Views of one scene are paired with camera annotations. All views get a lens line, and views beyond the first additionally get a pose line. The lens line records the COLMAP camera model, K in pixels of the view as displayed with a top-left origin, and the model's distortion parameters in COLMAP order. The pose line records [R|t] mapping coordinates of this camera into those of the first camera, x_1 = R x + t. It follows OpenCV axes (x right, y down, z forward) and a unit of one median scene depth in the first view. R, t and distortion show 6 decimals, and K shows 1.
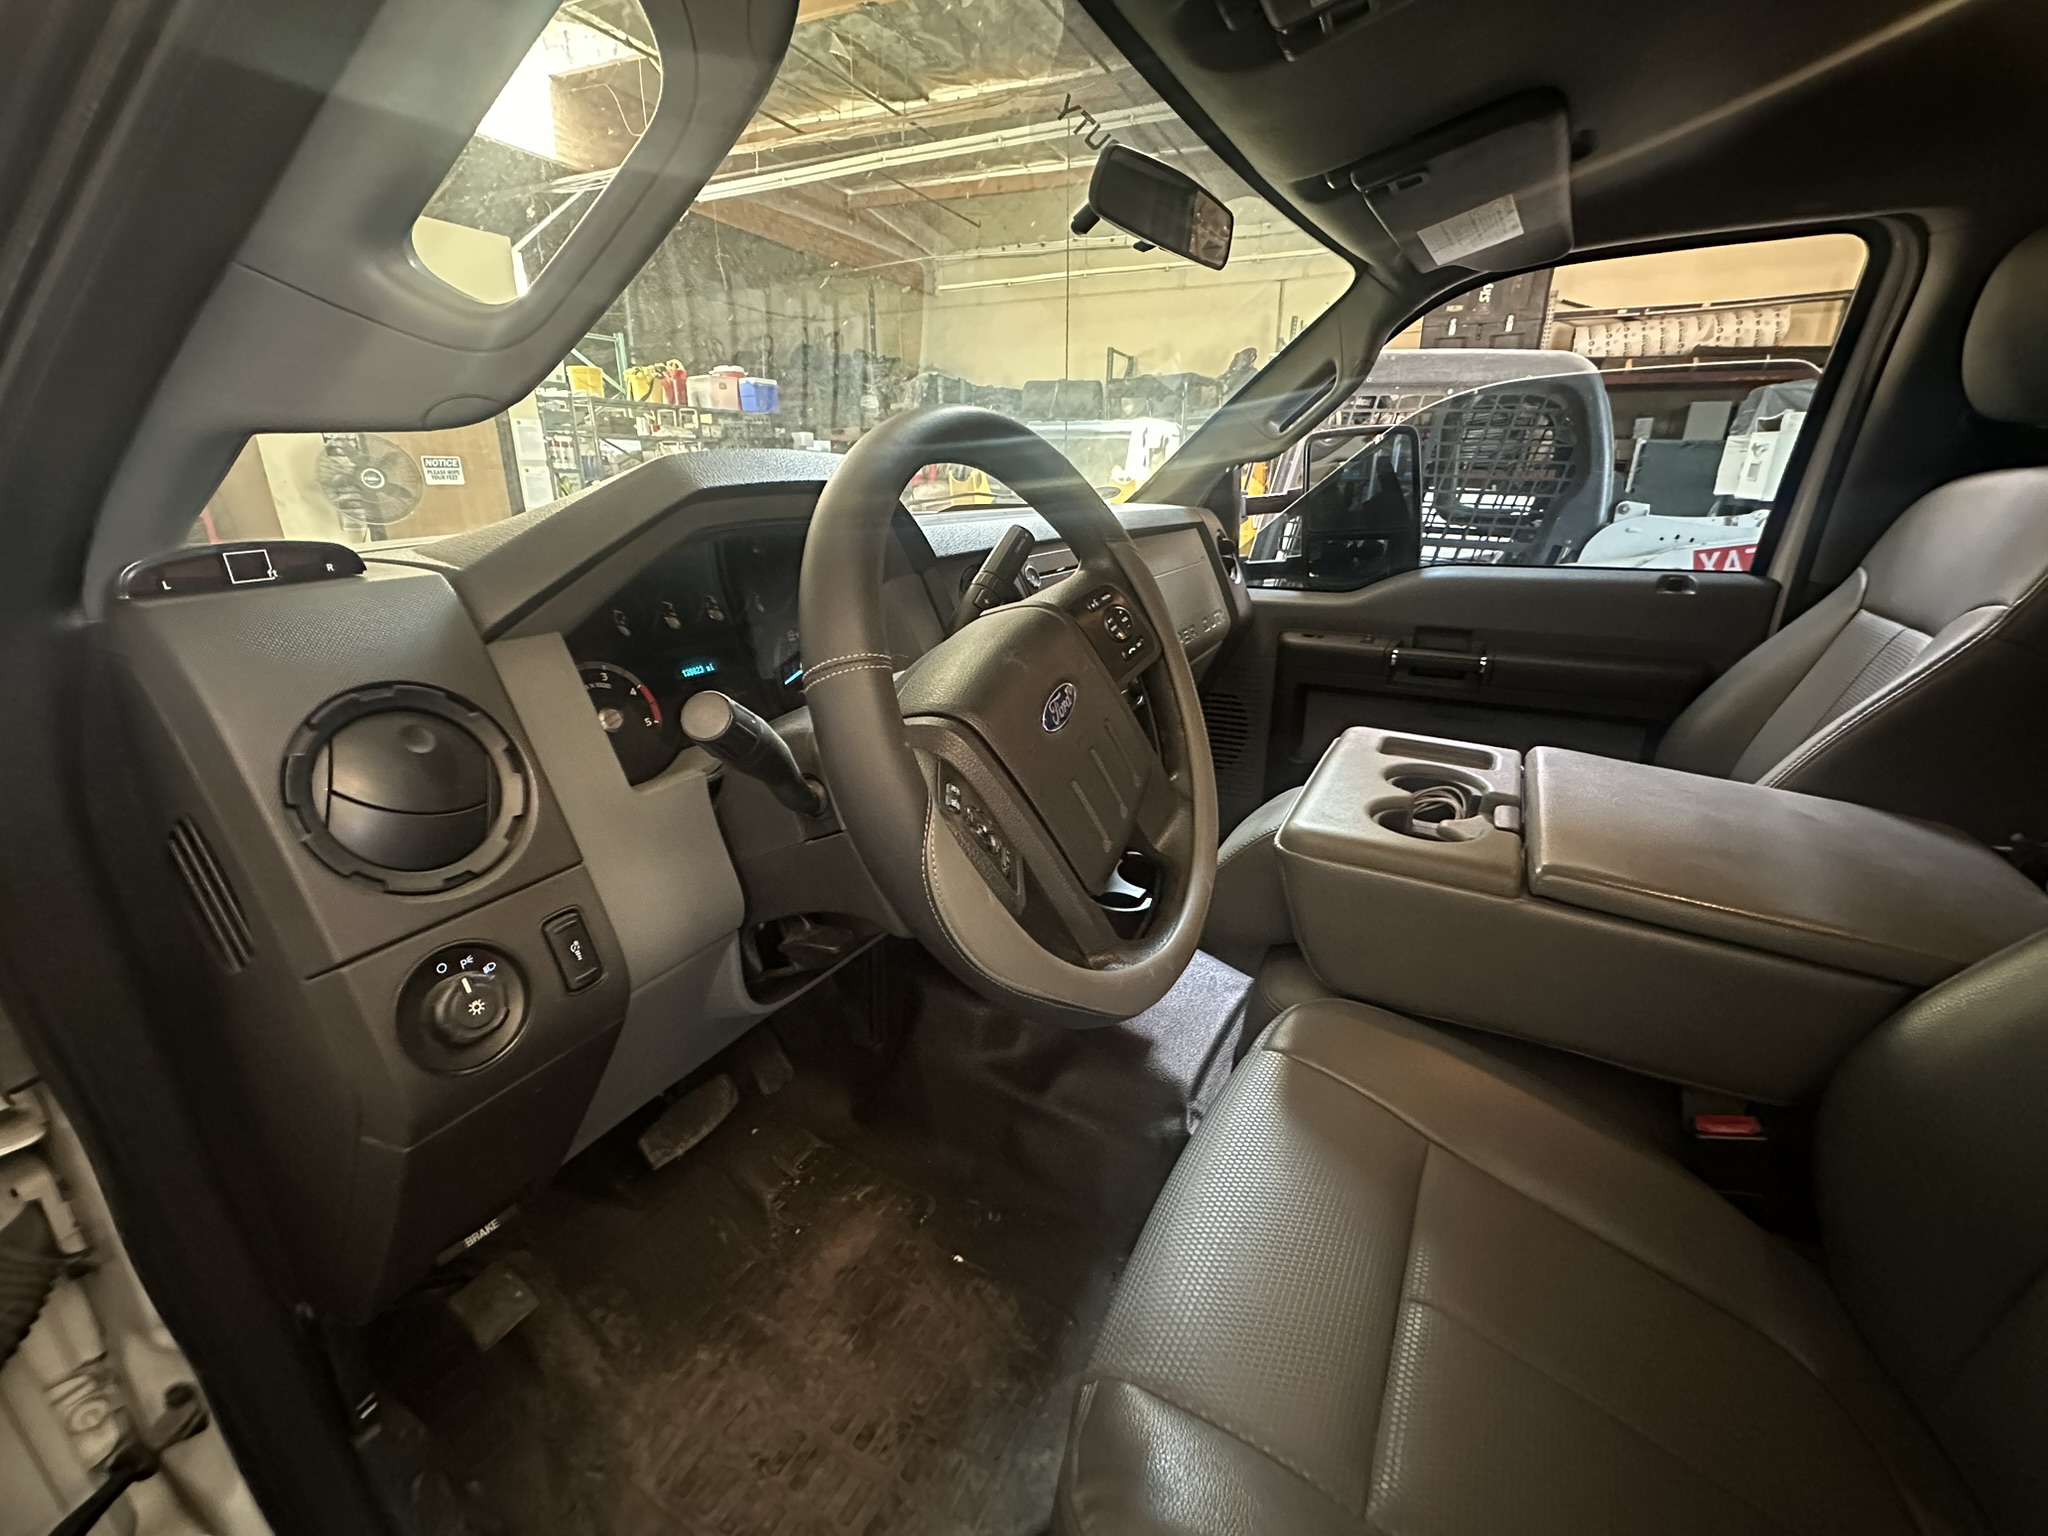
lens RADIAL K [[848.0, 0, 1027.9], [0, 848.0, 773.3], [0, 0, 1]] dist [0.001019, -0.000064]
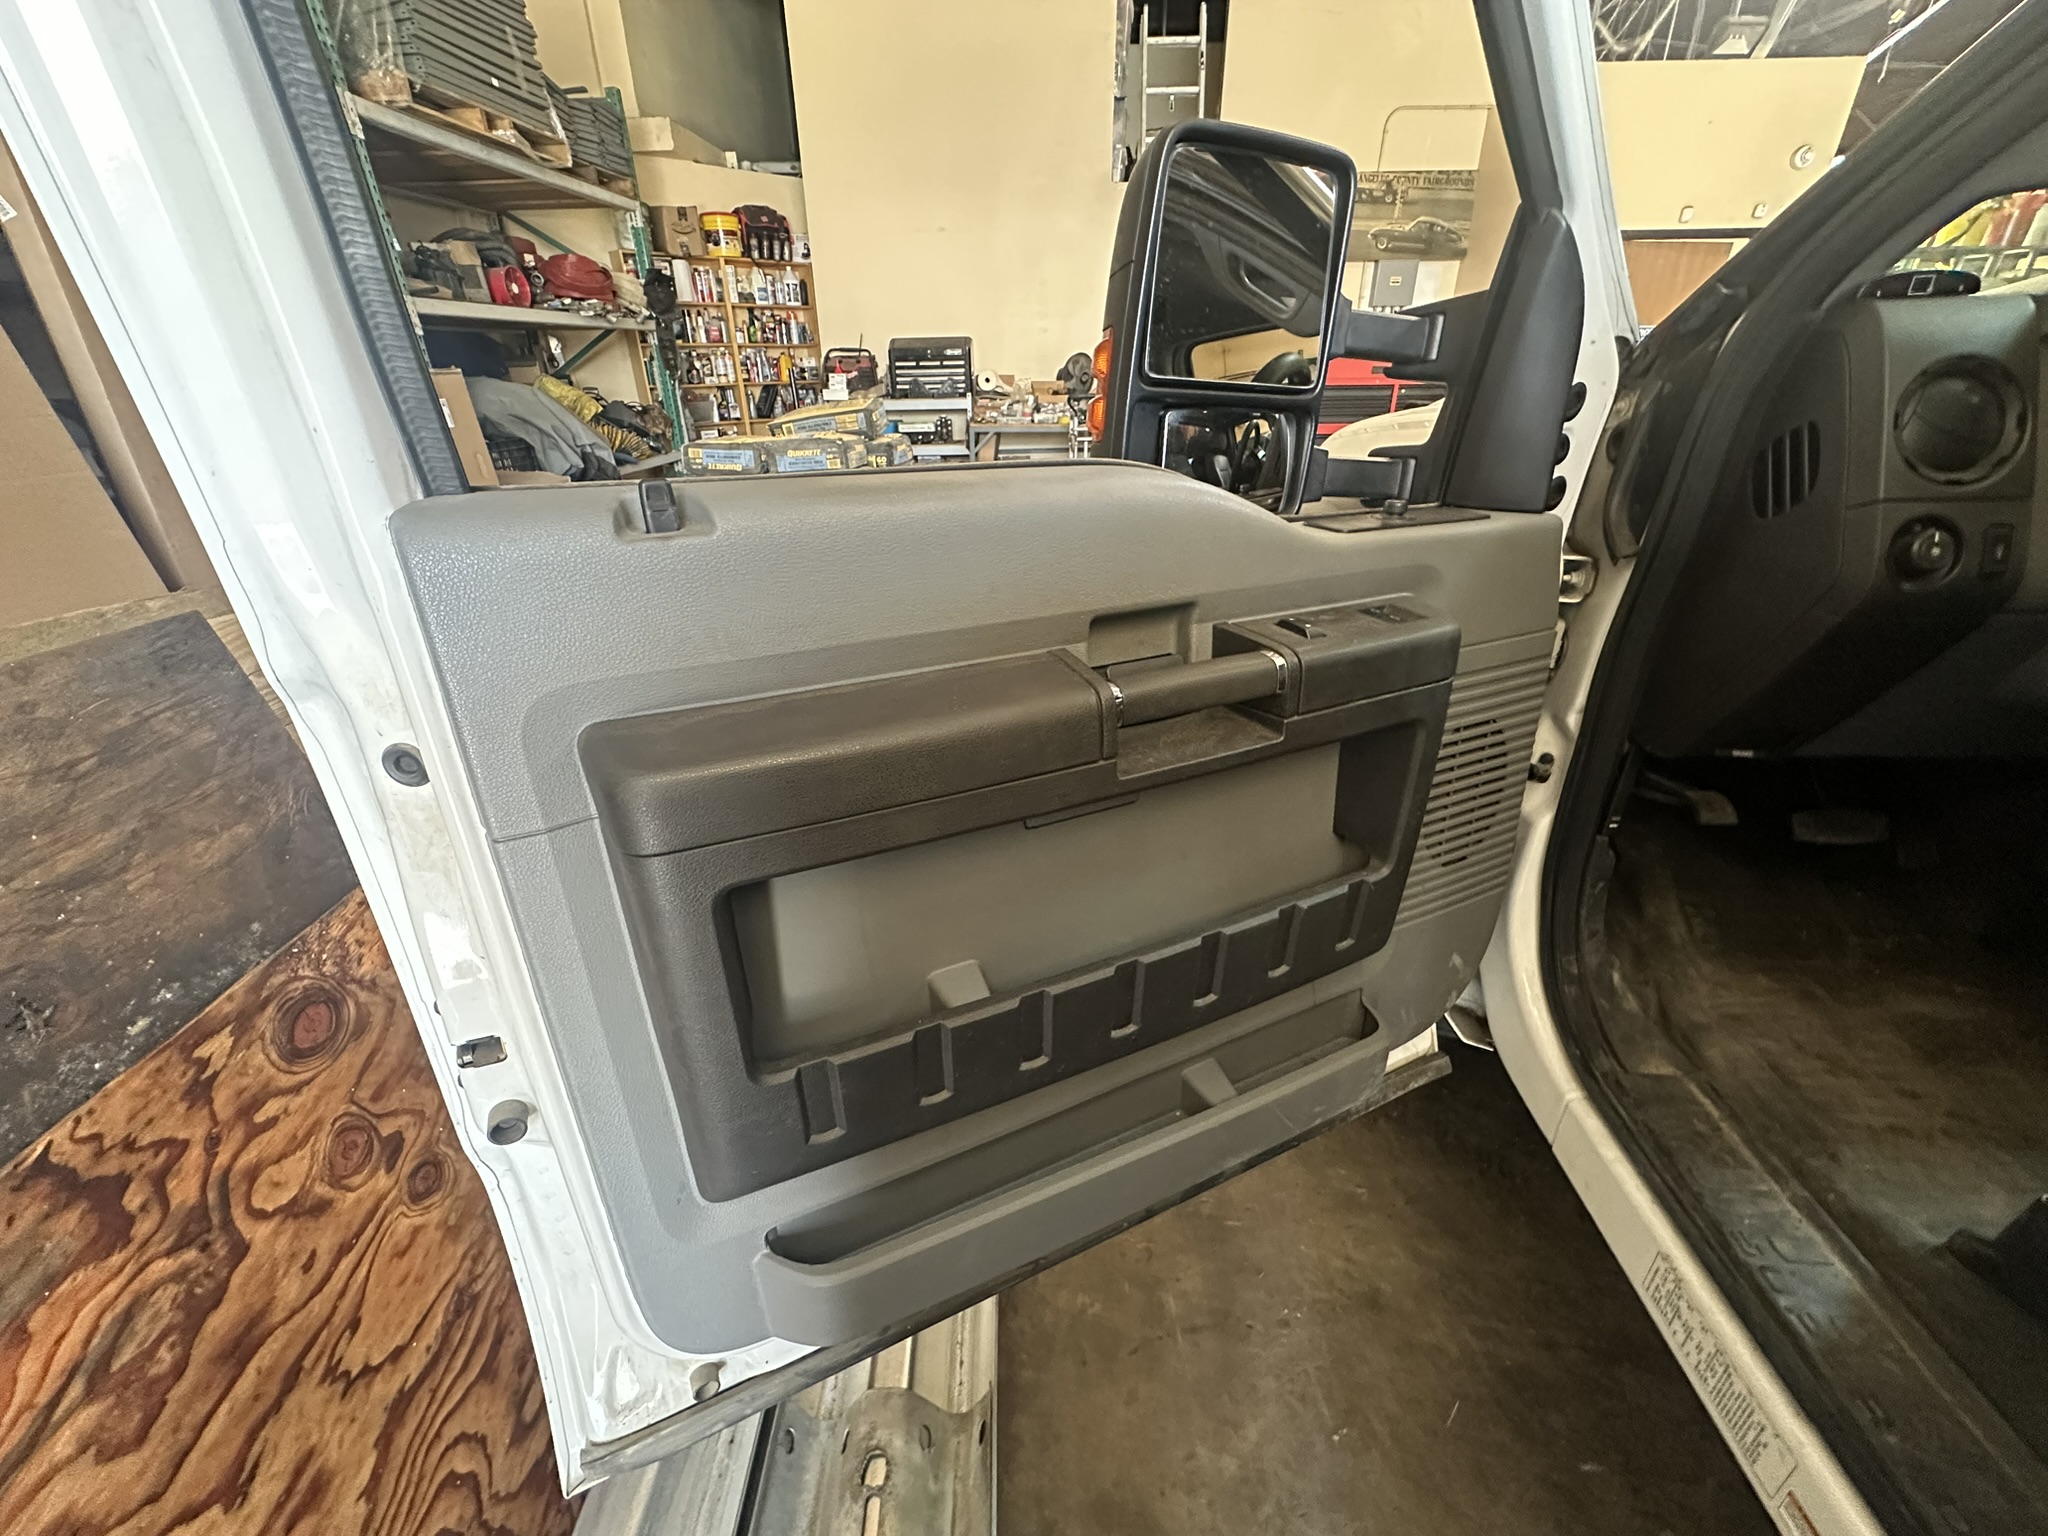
lens RADIAL K [[848.0, 0, 1027.8], [0, 848.0, 775.7], [0, 0, 1]] dist [0.001019, -0.000064]
pose [[0.438433, 0.394863, -0.807378, 0.099106], [-0.298459, 0.911308, 0.283619, 0.671439], [0.847761, 0.116621, 0.517398, -1.244955]]
